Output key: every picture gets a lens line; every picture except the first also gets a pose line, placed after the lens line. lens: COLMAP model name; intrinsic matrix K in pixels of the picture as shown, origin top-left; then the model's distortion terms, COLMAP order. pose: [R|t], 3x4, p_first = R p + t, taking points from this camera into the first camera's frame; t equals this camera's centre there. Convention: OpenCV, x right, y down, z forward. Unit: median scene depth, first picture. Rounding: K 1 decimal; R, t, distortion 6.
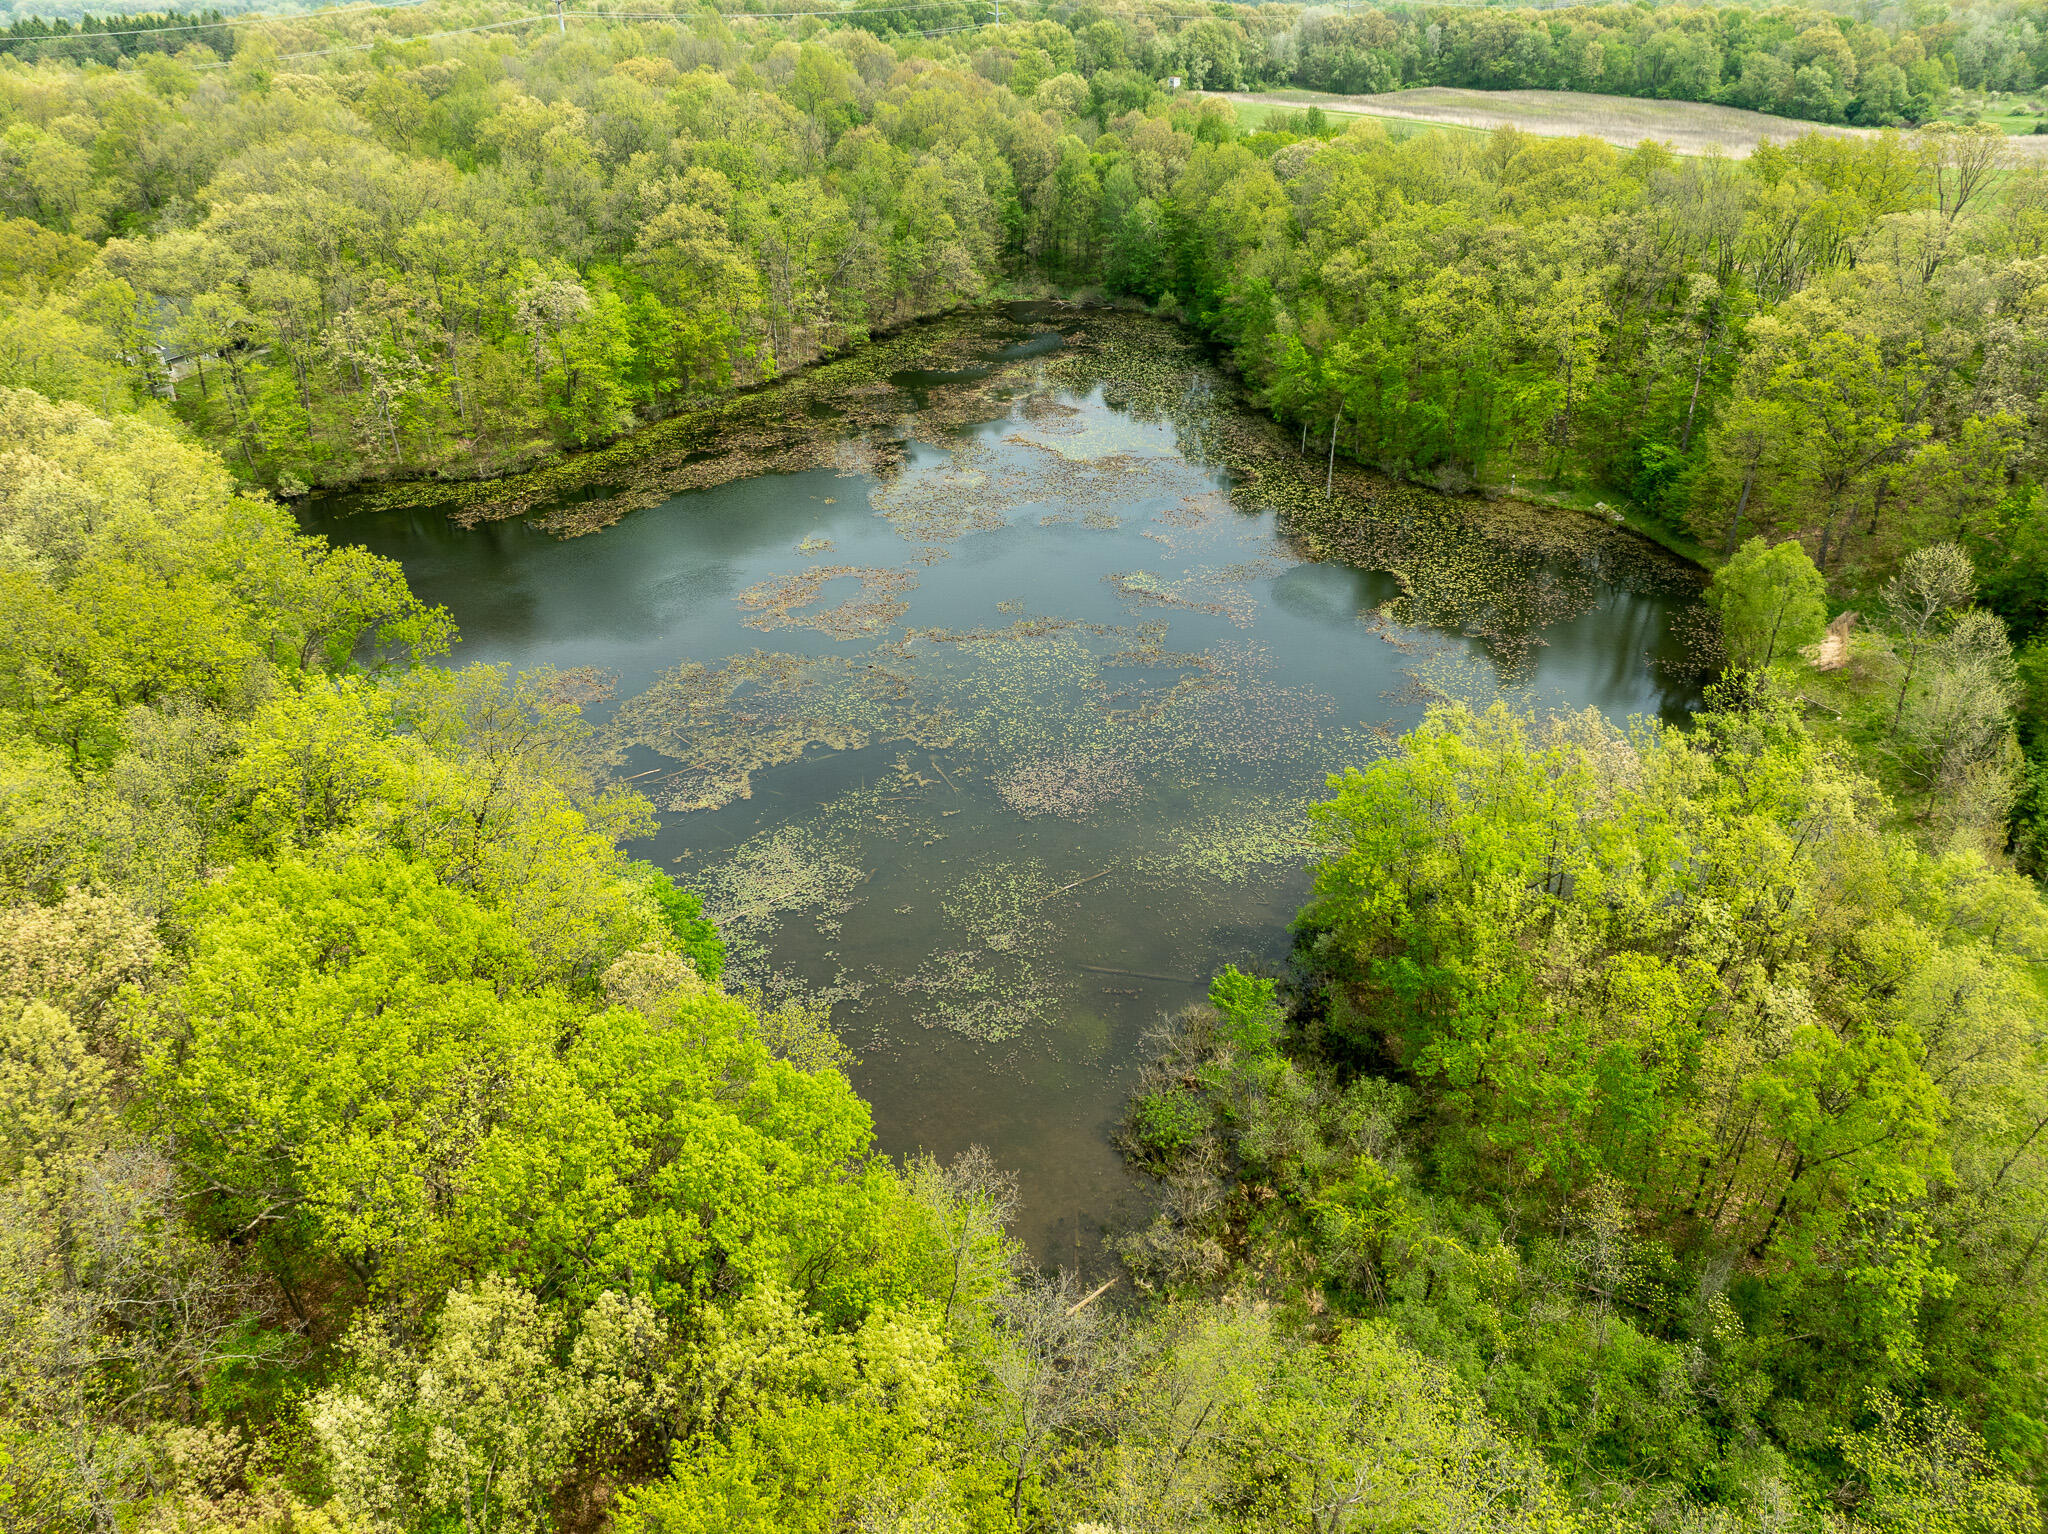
lens RADIAL K [[1425.5, 0, 1033.9], [0, 1425.5, 775.3], [0, 0, 1]] dist [-0.066035, 0.022559]
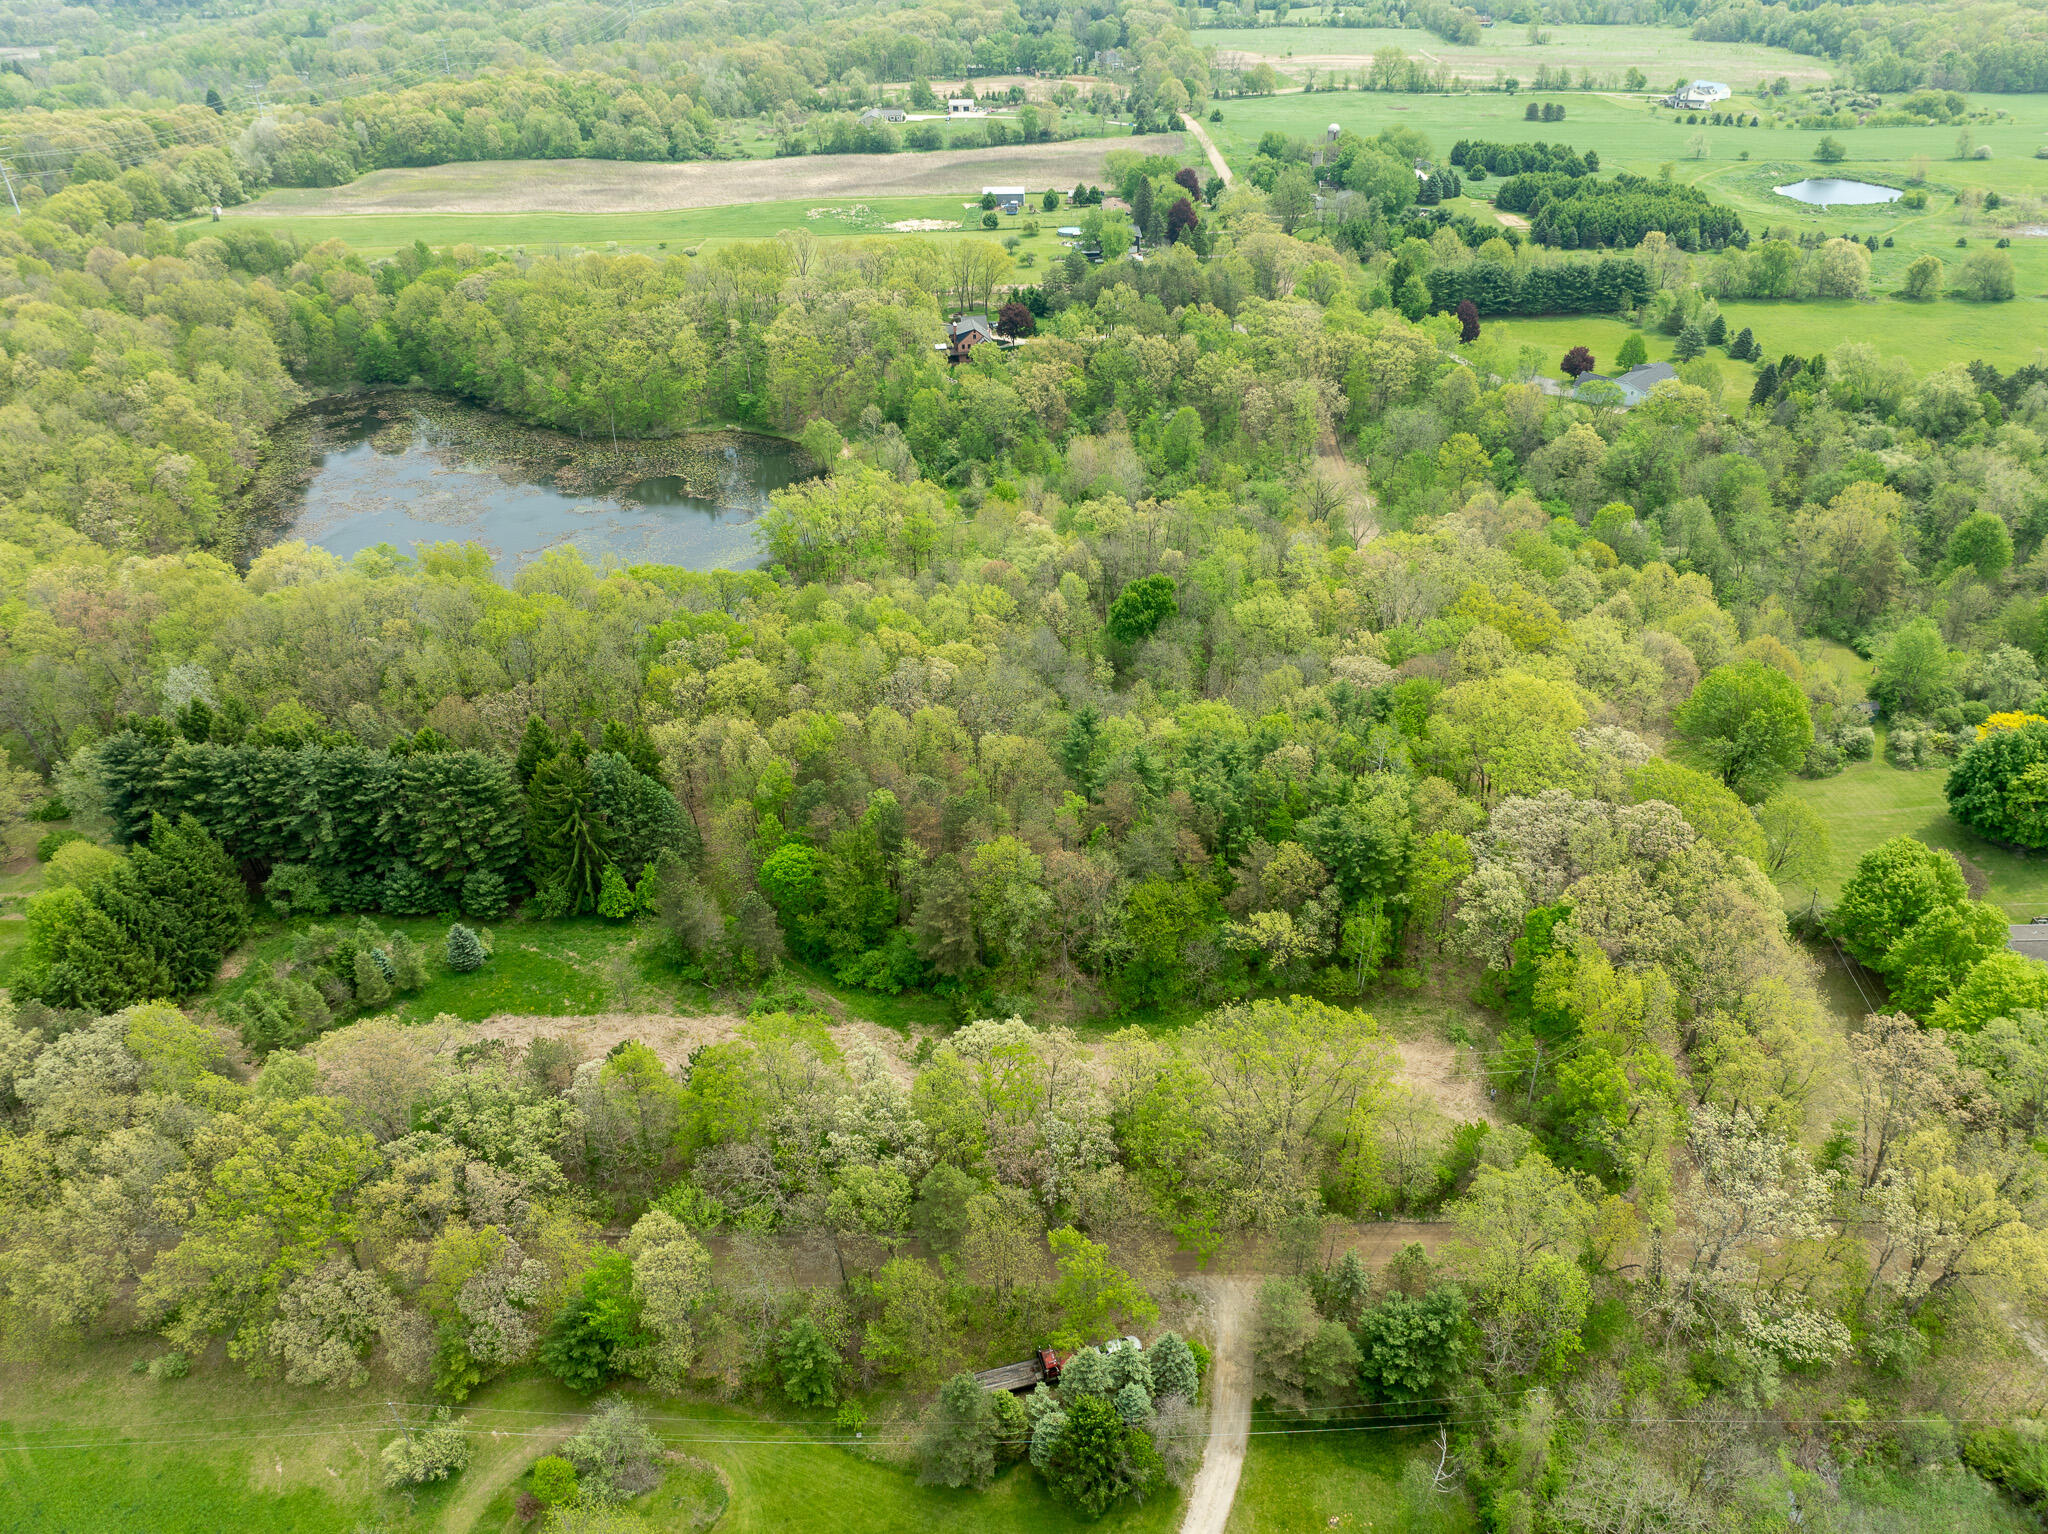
lens RADIAL K [[1425.5, 0, 1033.9], [0, 1425.5, 775.3], [0, 0, 1]] dist [-0.066035, 0.022559]
pose [[0.701658, -0.390465, 0.595998, -0.588198], [0.367111, 0.915013, 0.167272, 0.087188], [-0.610660, 0.101429, 0.785370, -0.732651]]
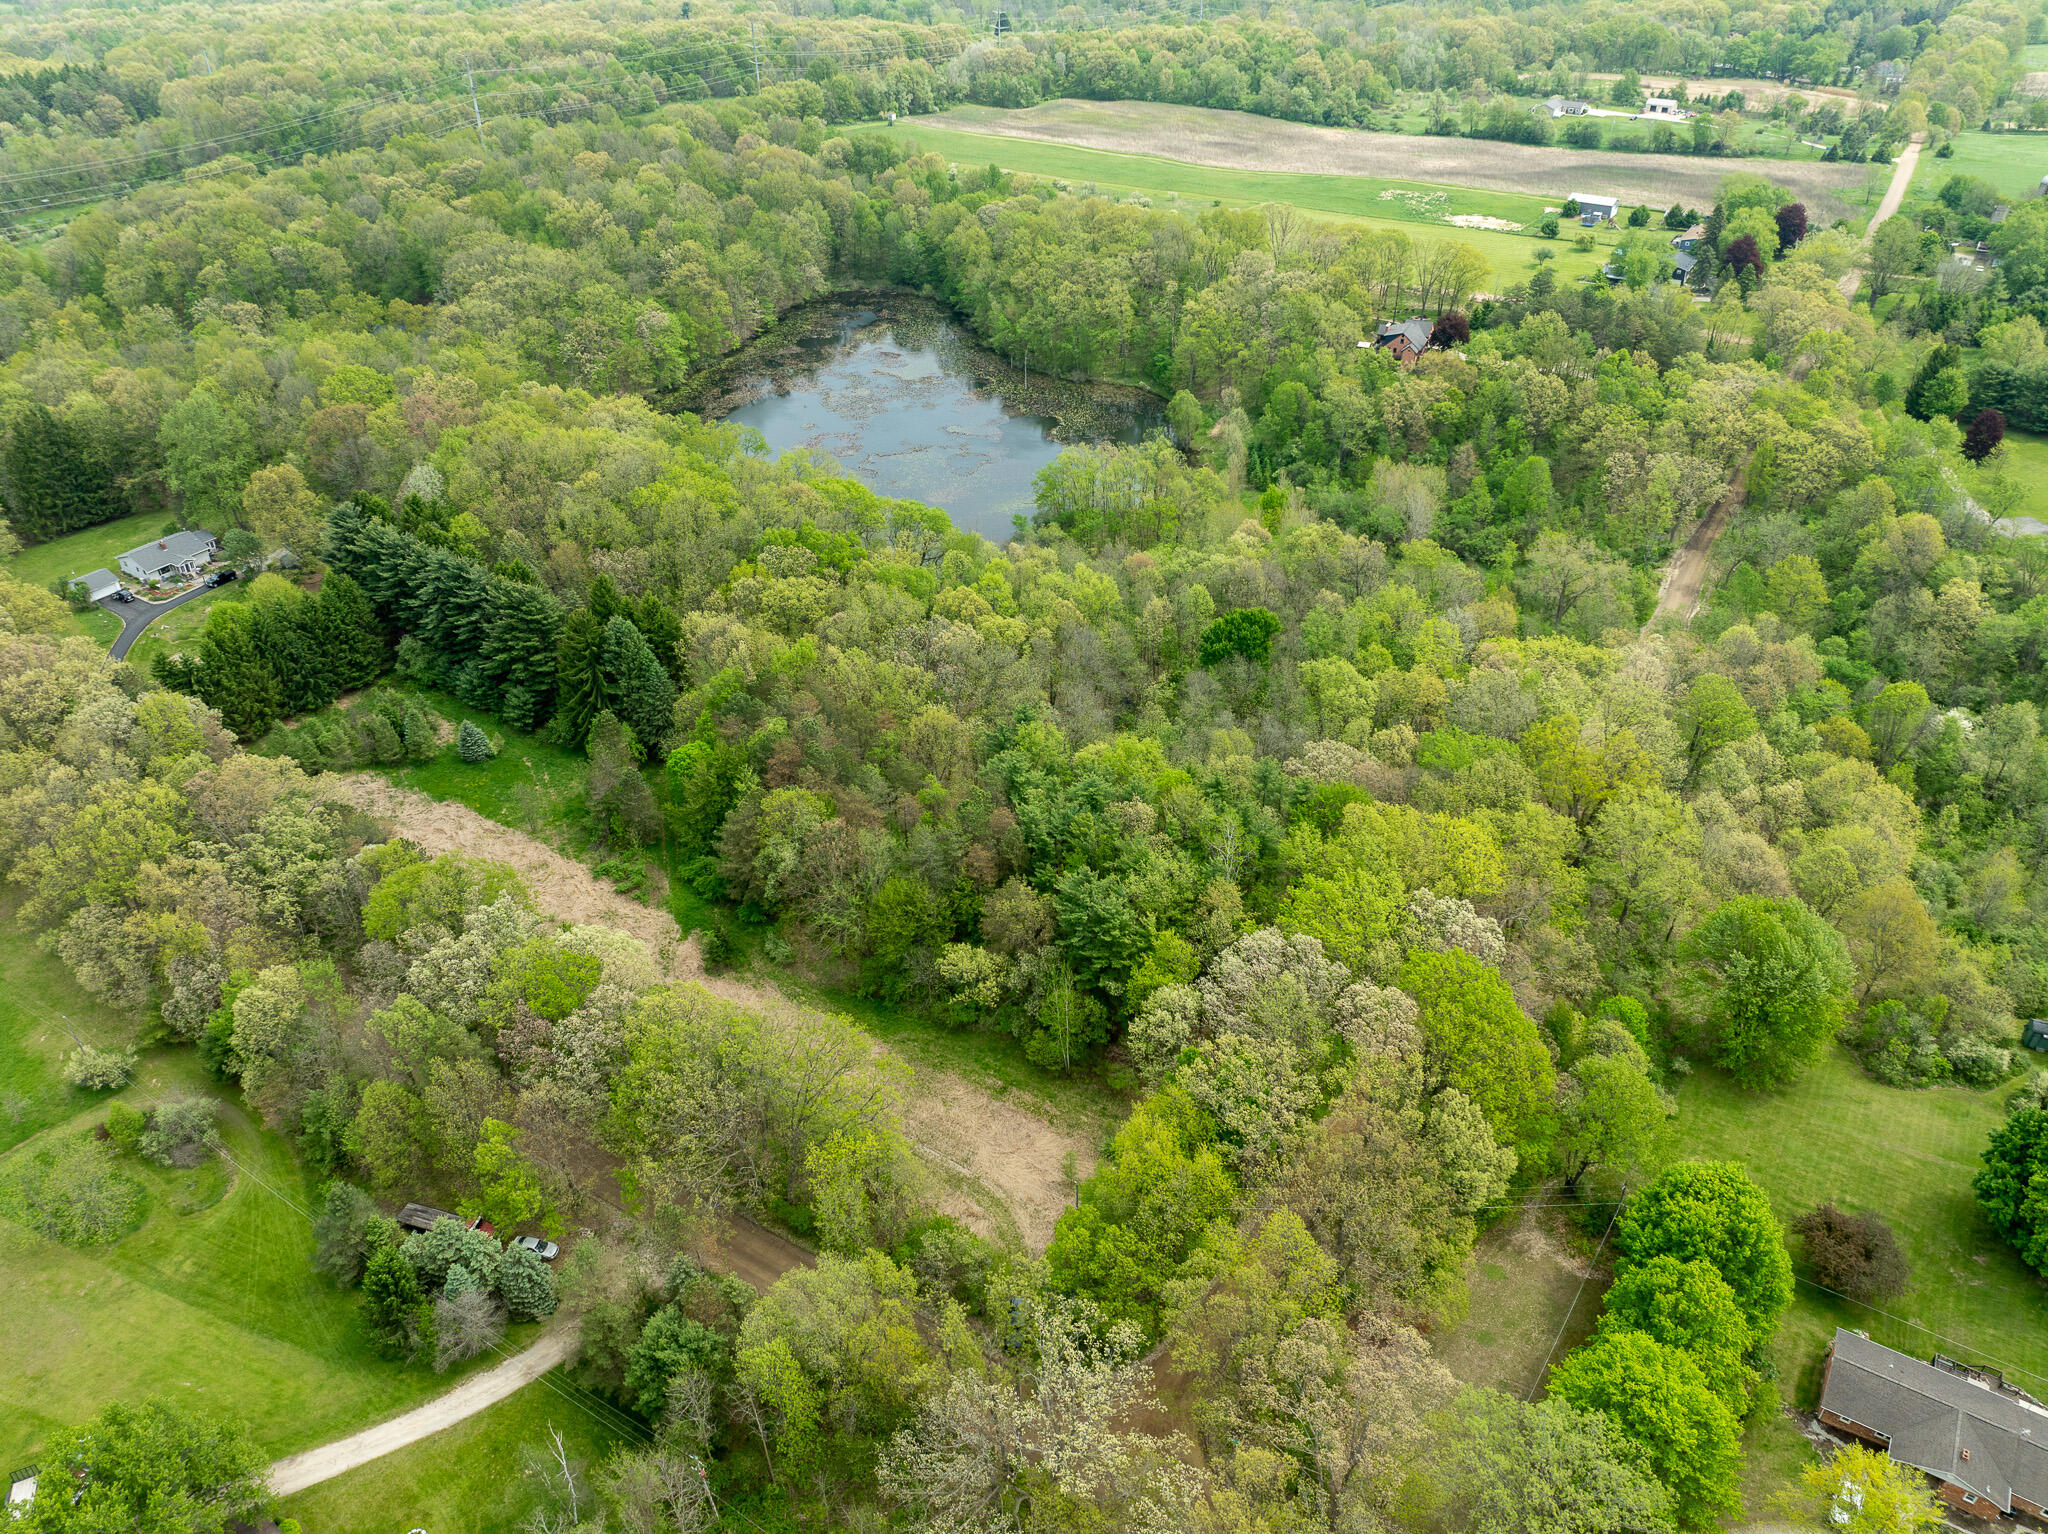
lens RADIAL K [[1425.5, 0, 1033.9], [0, 1425.5, 775.3], [0, 0, 1]] dist [-0.066035, 0.022559]
pose [[0.975041, -0.121538, 0.185804, -0.198616], [0.109667, 0.991290, 0.072923, 0.183112], [-0.193049, -0.050726, 0.979877, -0.905636]]
